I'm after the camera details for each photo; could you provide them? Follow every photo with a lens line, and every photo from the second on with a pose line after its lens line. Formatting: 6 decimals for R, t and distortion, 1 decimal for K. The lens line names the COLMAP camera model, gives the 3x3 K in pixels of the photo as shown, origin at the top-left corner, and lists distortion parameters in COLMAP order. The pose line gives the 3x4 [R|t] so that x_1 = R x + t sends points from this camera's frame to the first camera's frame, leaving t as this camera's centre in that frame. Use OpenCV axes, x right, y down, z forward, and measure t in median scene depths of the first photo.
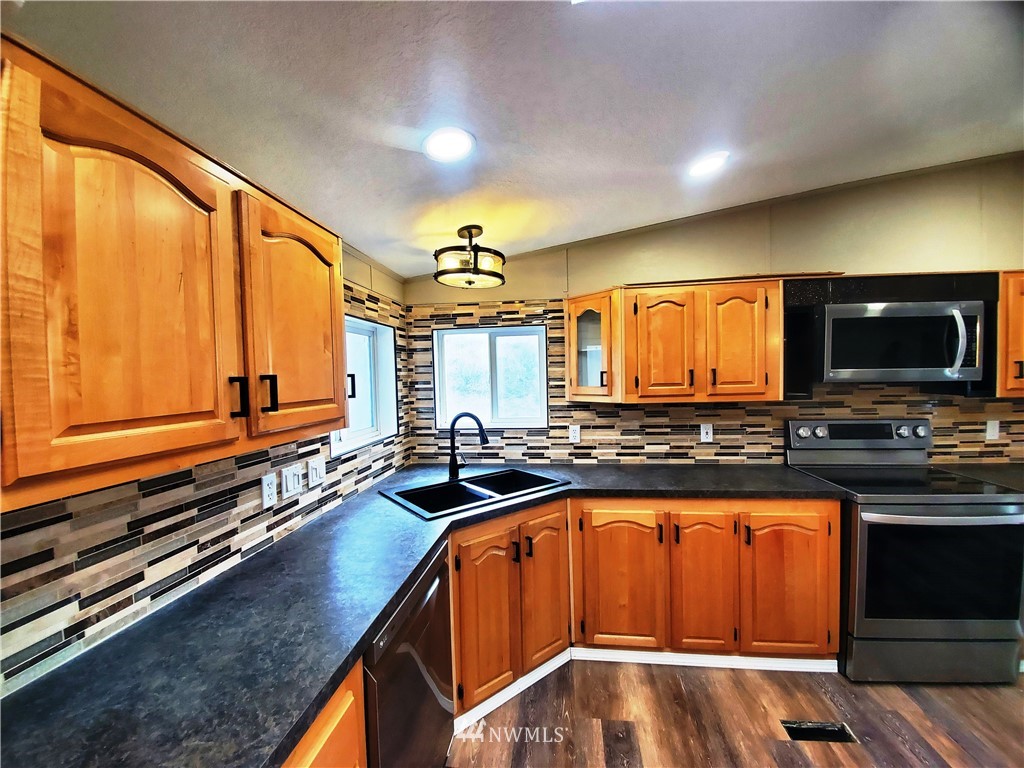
lens RADIAL K [[404.7, 0, 516.9], [0, 404.7, 392.4], [0, 0, 1]] dist [0.002947, -0.010523]
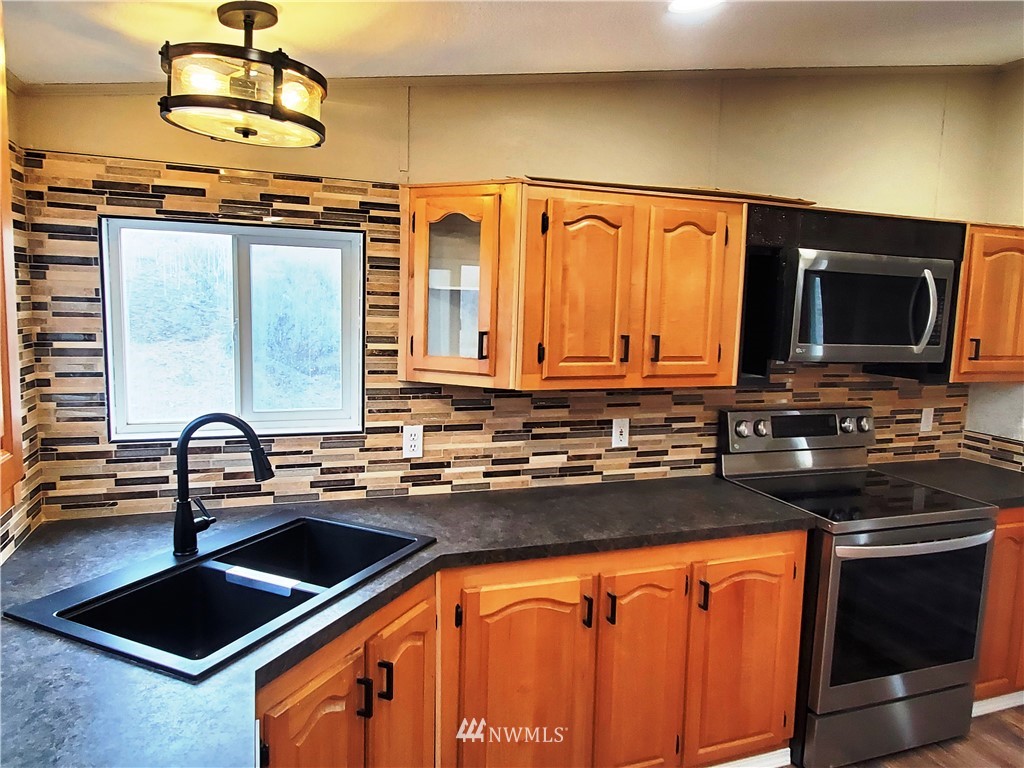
lens RADIAL K [[702.0, 0, 517.5], [0, 702.0, 382.1], [0, 0, 1]] dist [-0.002288, 0.012983]
pose [[0.888541, -0.002056, 0.458793, -0.214963], [-0.032880, 0.997133, 0.068147, -0.058788], [-0.457618, -0.075637, 0.885926, 0.152445]]
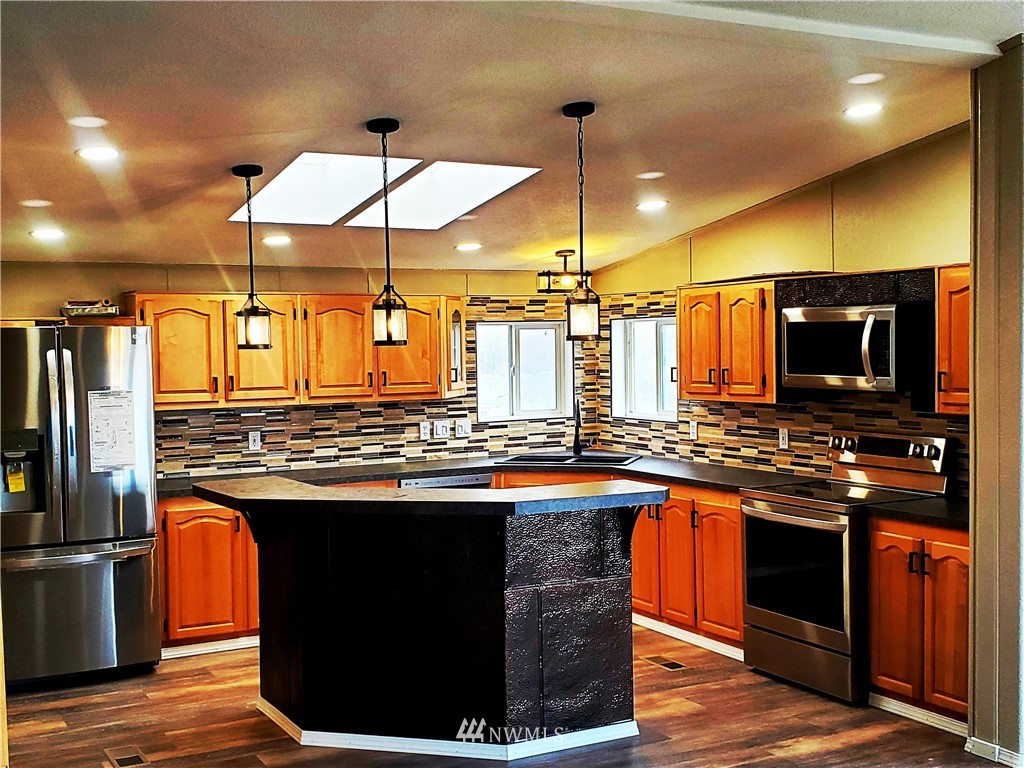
lens RADIAL K [[1189.0, 0, 509.2], [0, 1189.0, 389.5], [0, 0, 1]] dist [0.132773, 0.000000]
pose [[0.575928, 0.046581, -0.816172, 2.893264], [-0.030866, 0.998902, 0.035229, -0.104878], [0.816918, 0.004903, 0.576733, -1.297476]]
